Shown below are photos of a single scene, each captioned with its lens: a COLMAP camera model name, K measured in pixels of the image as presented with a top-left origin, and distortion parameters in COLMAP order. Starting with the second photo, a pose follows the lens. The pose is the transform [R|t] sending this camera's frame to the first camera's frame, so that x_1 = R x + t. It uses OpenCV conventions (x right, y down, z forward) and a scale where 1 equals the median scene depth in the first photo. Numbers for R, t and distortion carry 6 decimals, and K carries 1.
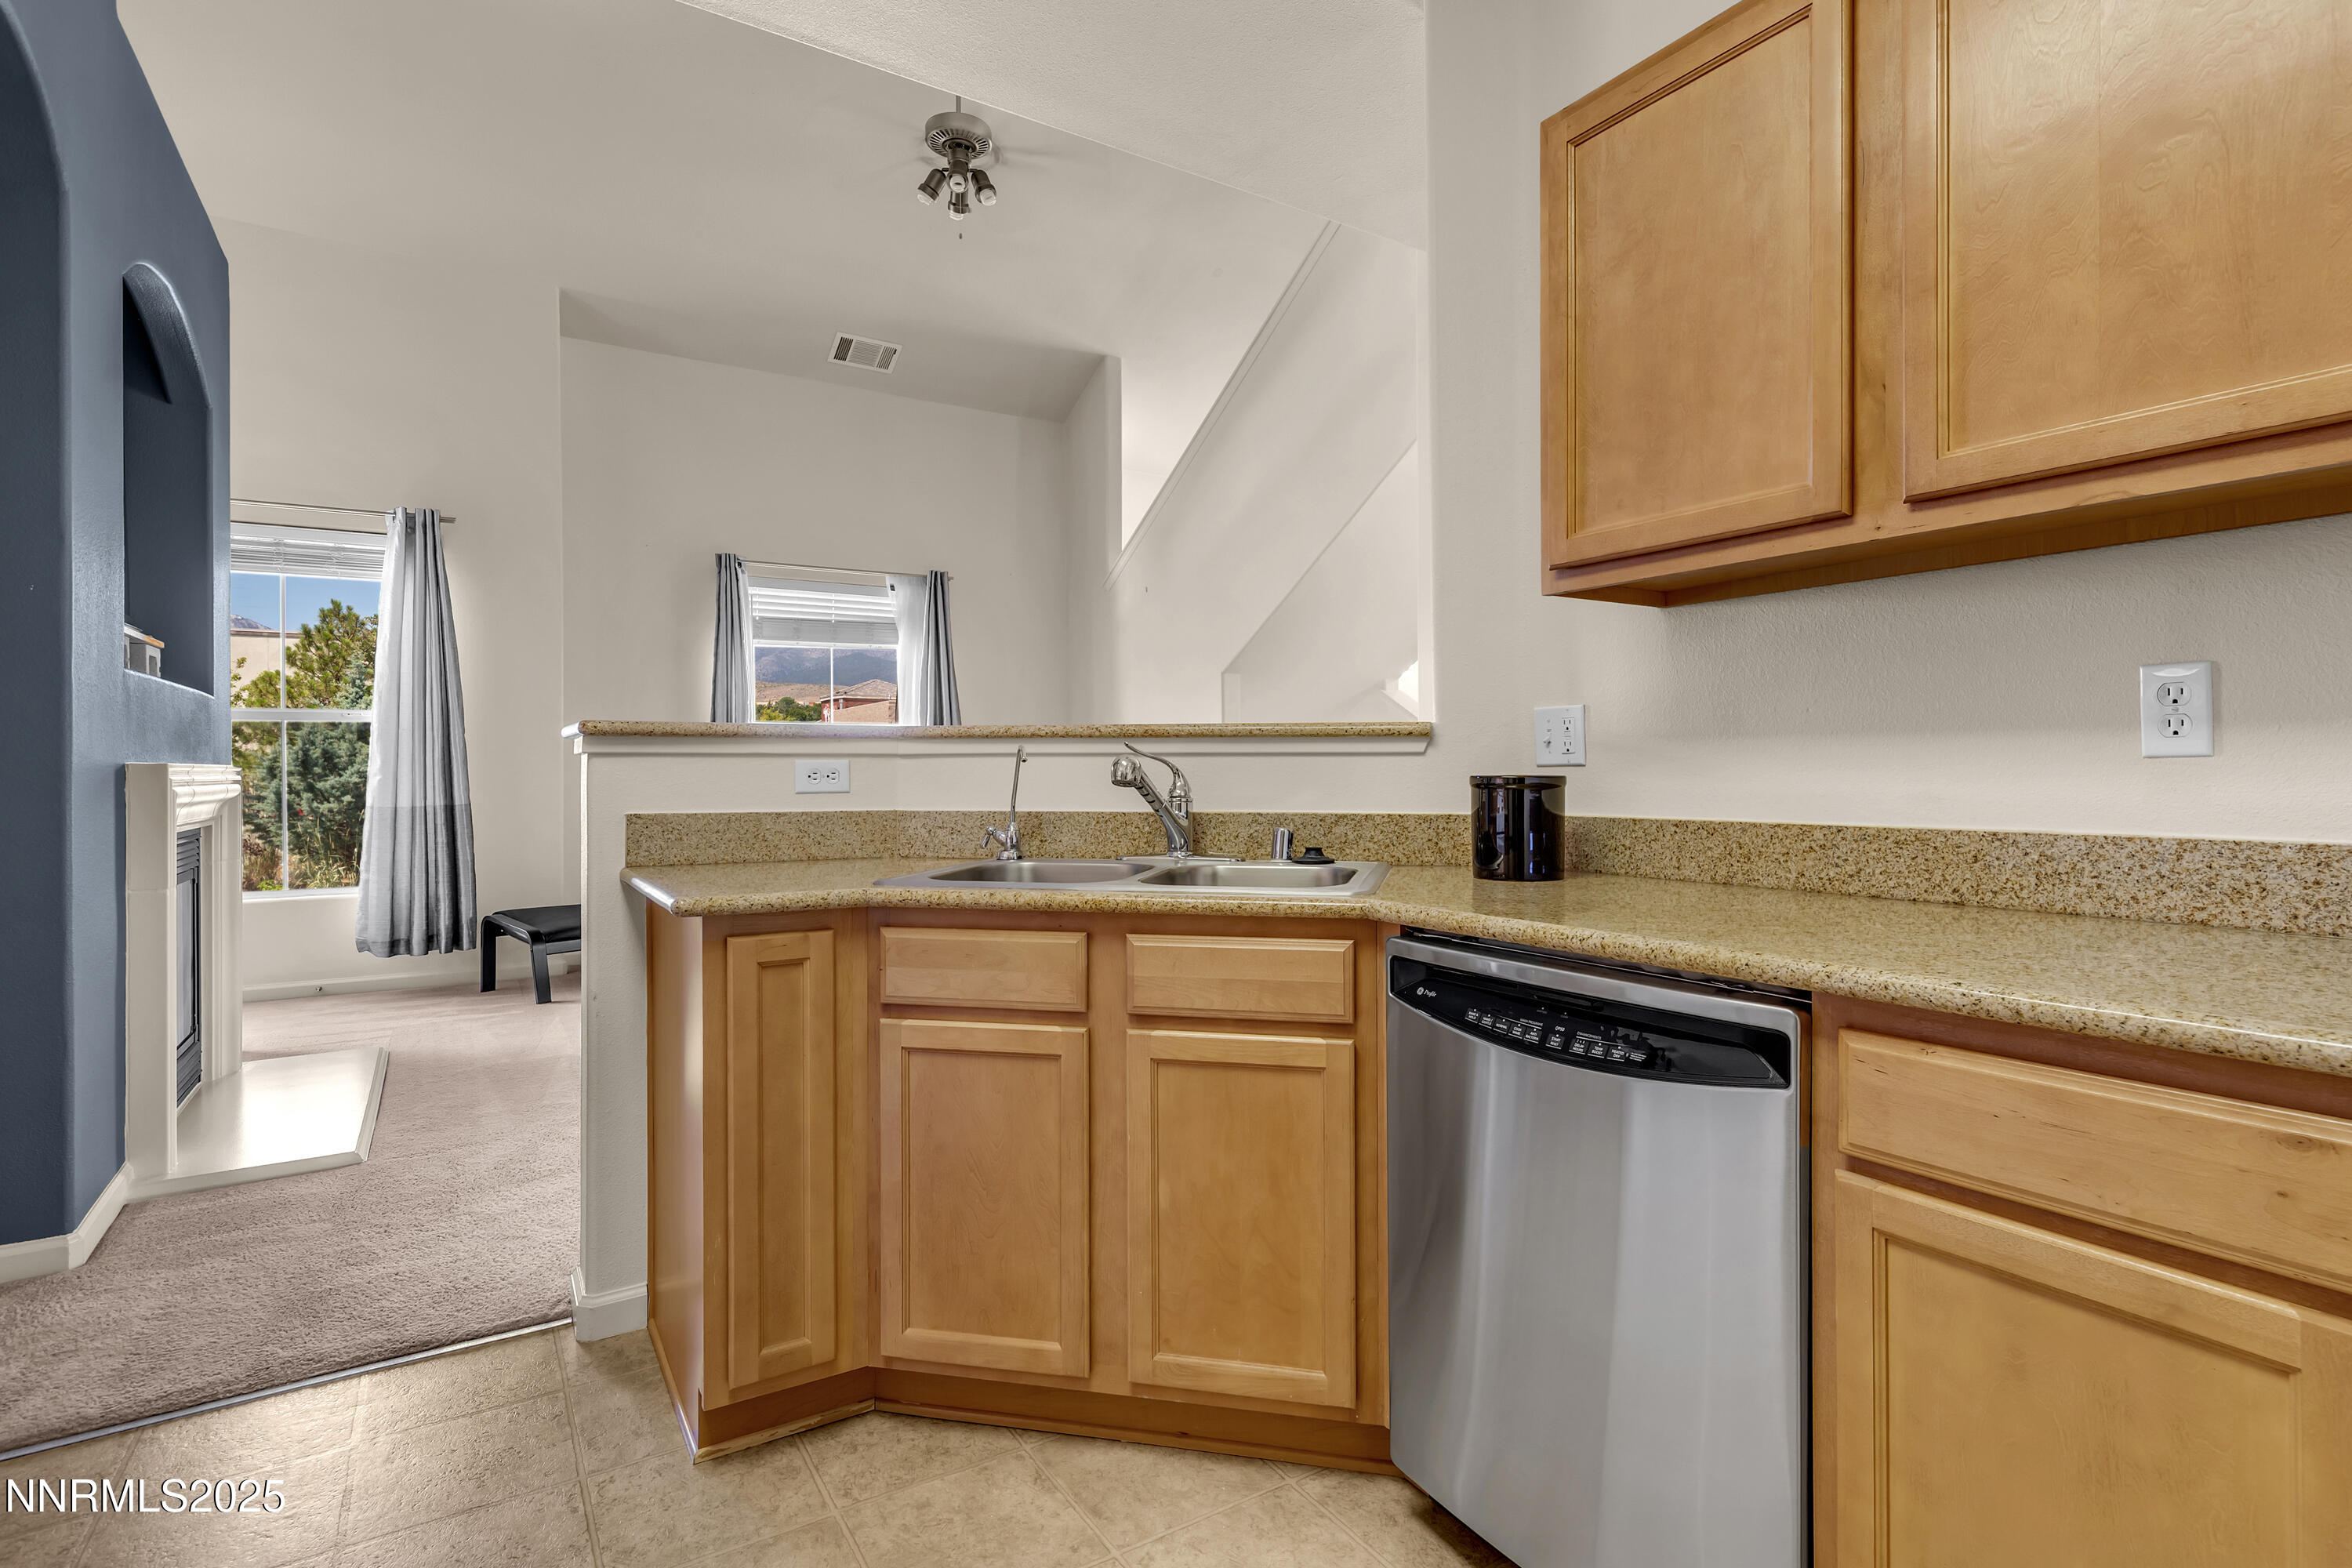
lens RADIAL K [[1144.8, 0, 1211.7], [0, 1144.8, 771.6], [0, 0, 1]] dist [-0.000604, 0.000132]
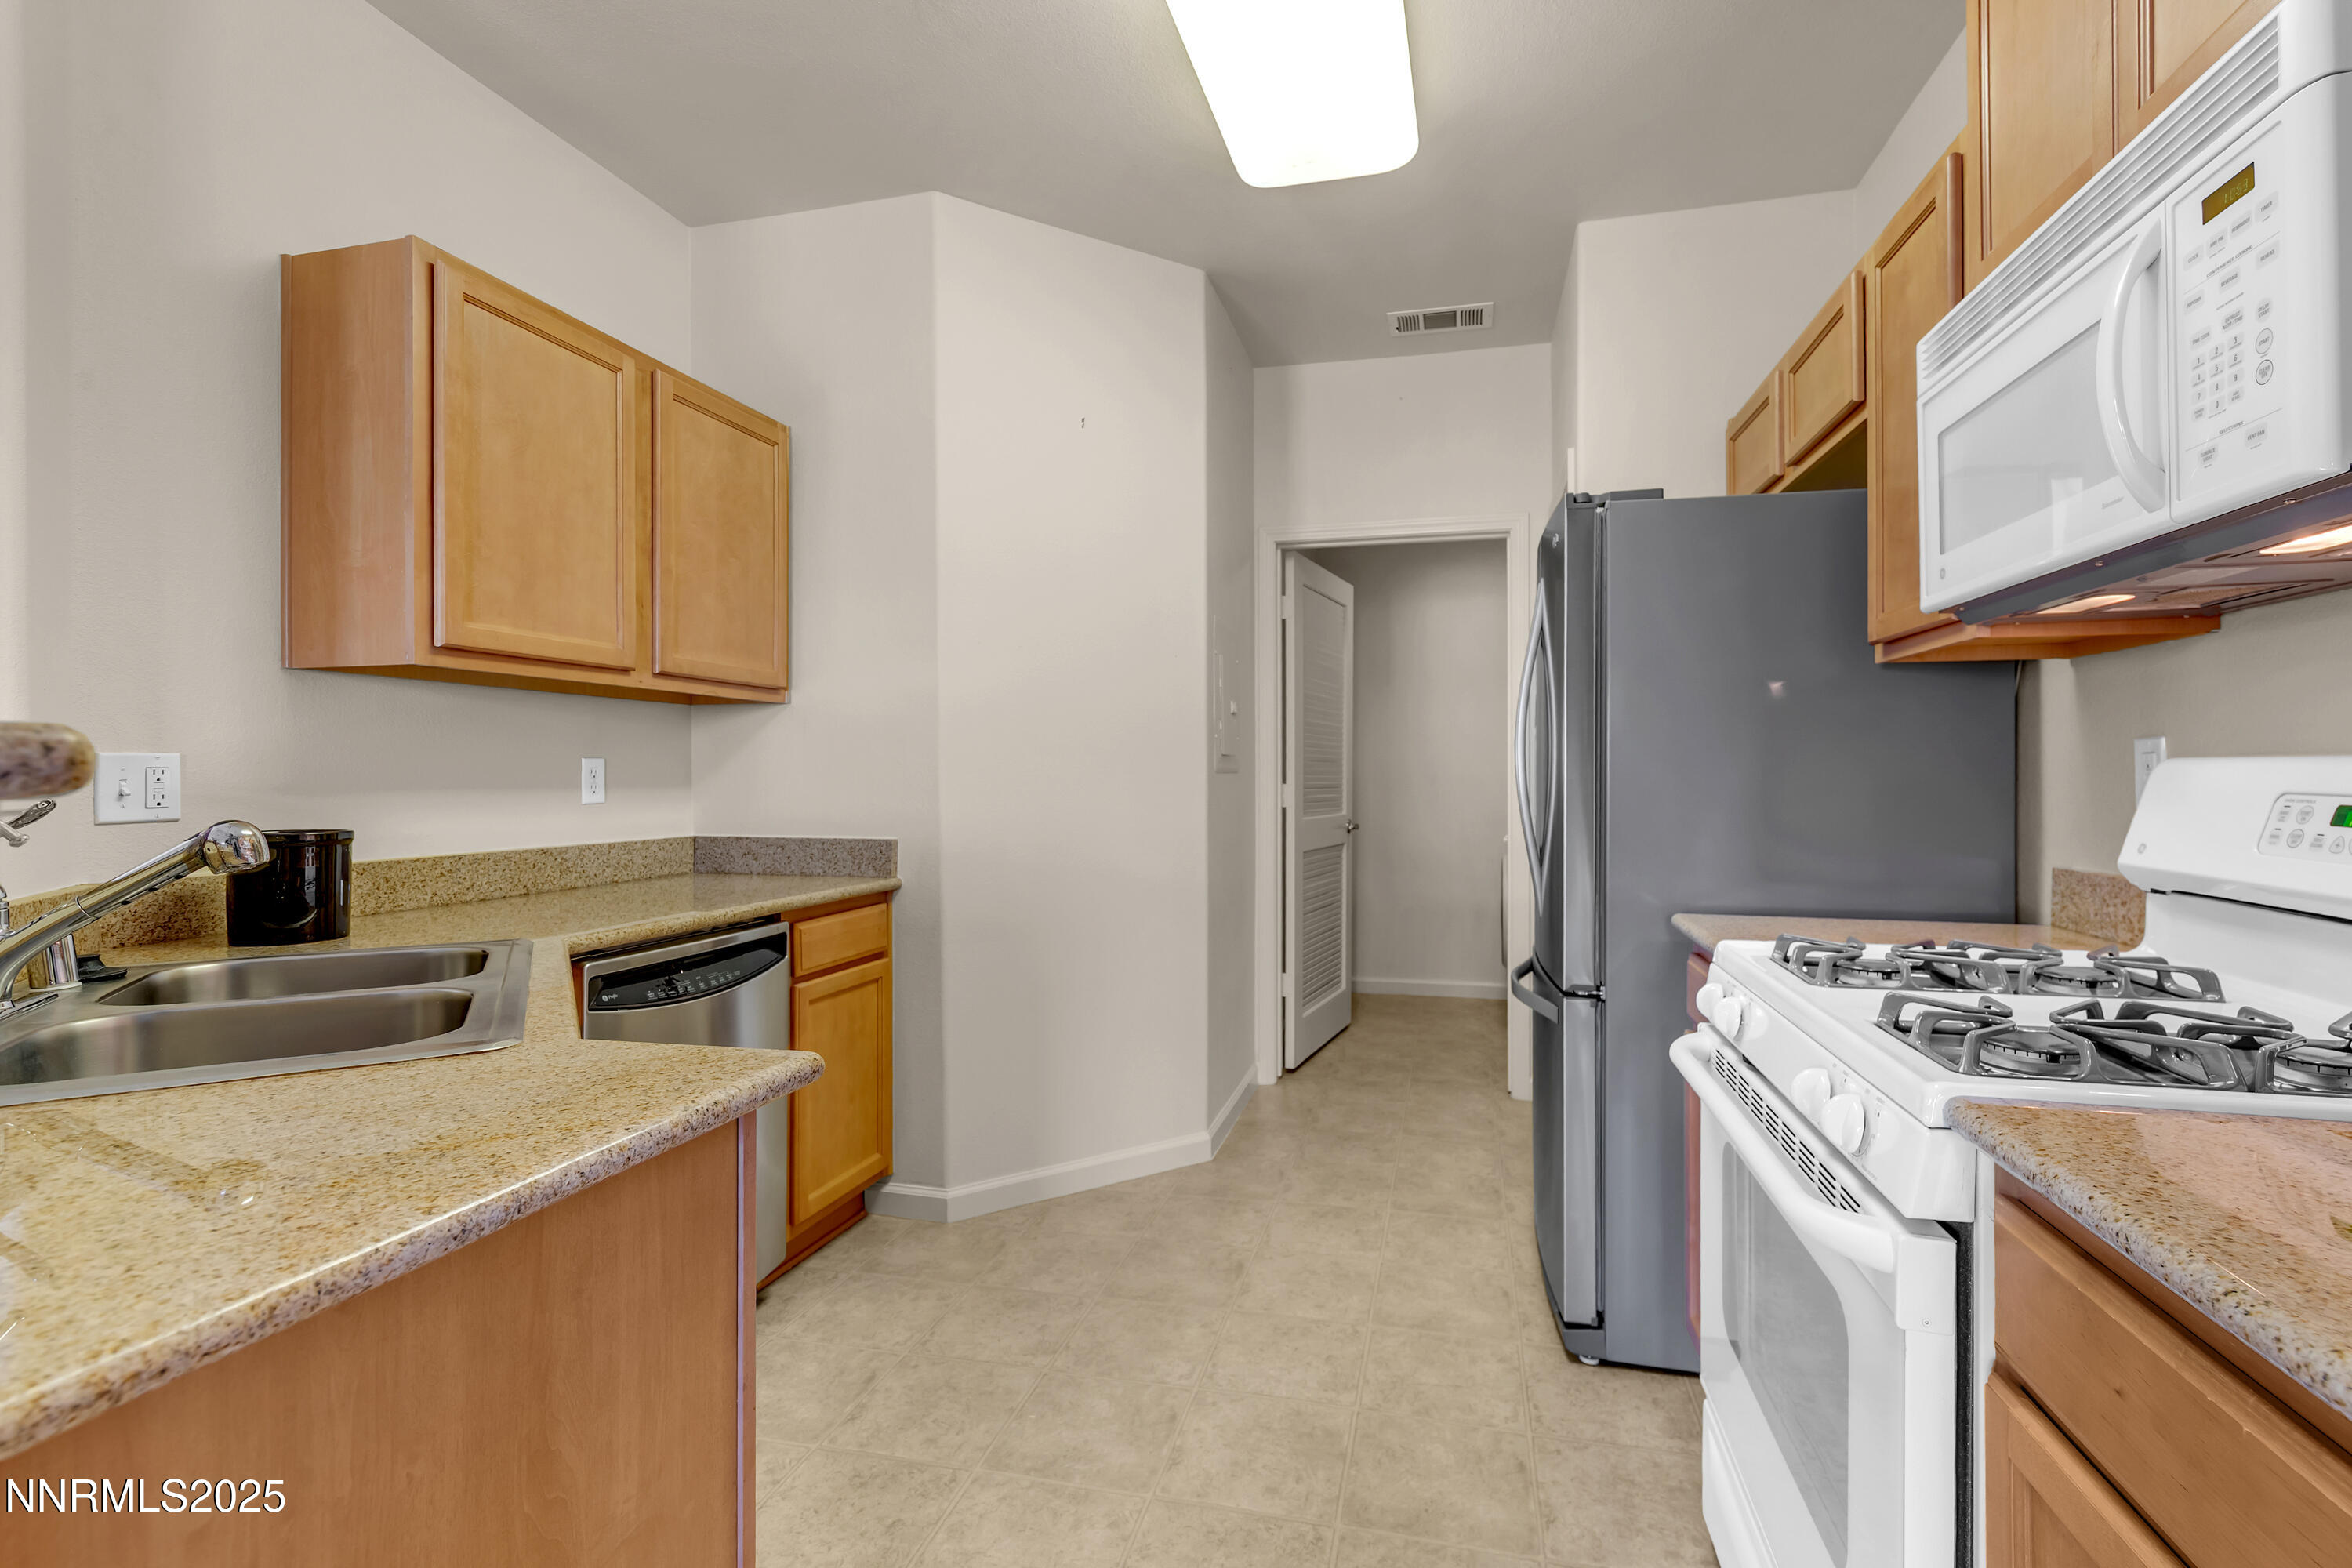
lens RADIAL K [[1064.1, 0, 1205.9], [0, 1064.1, 769.9], [0, 0, 1]] dist [0.003136, -0.000399]
pose [[-0.685114, 0.009227, 0.728378, -0.329685], [0.005471, 0.999957, -0.007522, -0.013537], [-0.728416, -0.001169, -0.685135, 0.387745]]
